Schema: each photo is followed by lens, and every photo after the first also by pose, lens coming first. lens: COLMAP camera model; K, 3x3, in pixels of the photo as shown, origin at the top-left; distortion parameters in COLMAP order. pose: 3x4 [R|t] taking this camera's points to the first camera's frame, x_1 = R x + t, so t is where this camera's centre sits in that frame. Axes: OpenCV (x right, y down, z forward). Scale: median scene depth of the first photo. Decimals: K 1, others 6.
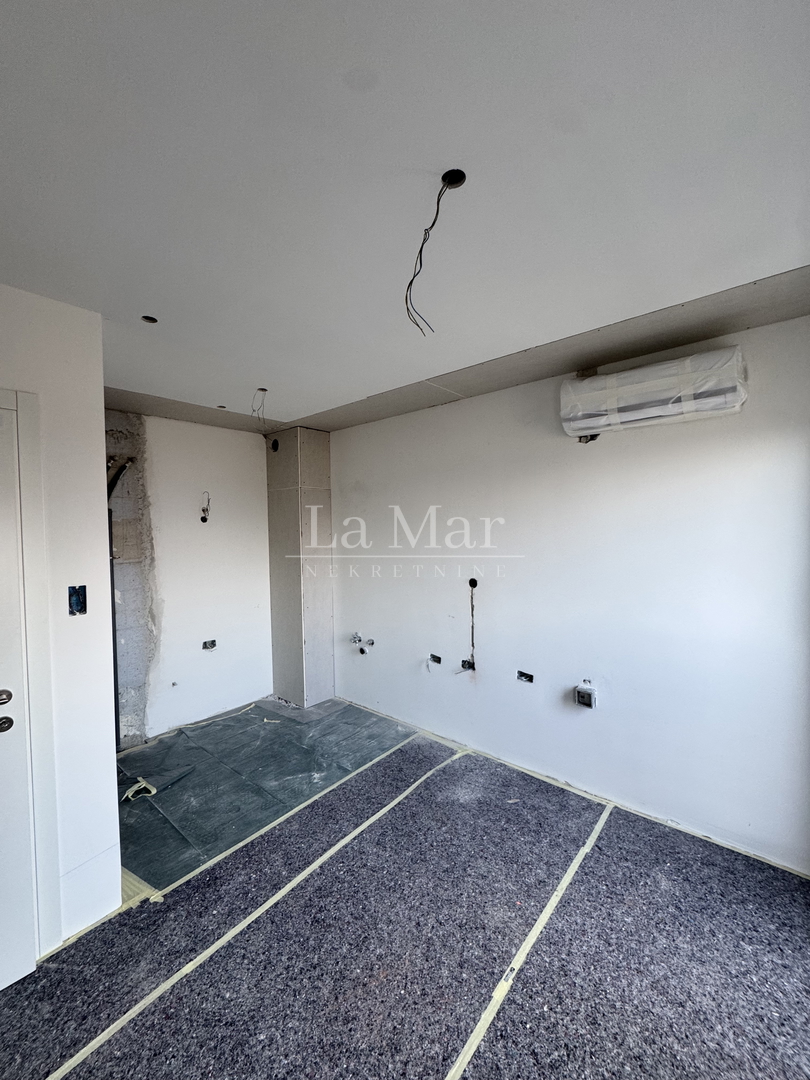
lens RADIAL K [[429.1, 0, 403.9], [0, 429.1, 539.9], [0, 0, 1]] dist [-0.005976, 0.000747]
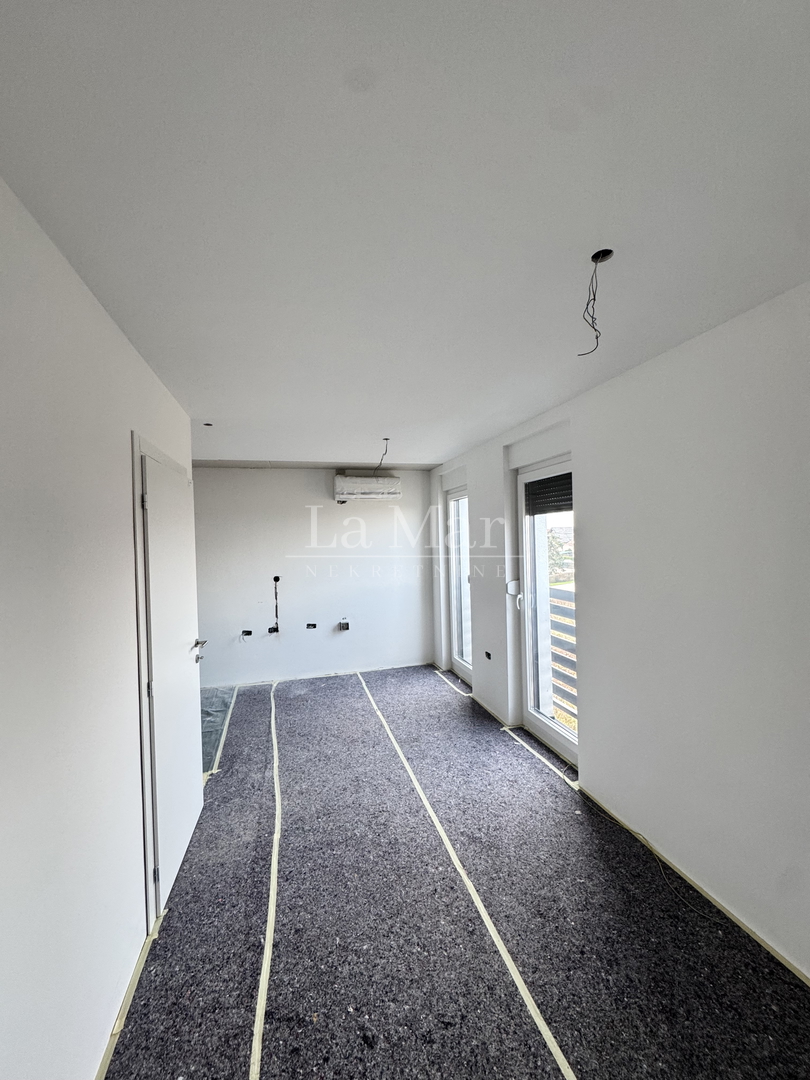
lens RADIAL K [[429.1, 0, 405.2], [0, 429.1, 539.6], [0, 0, 1]] dist [-0.005976, 0.000747]
pose [[0.560379, -0.006310, 0.828212, -1.194237], [0.045740, 0.998681, -0.023339, 0.012110], [-0.826972, 0.050962, 0.559929, -0.452143]]
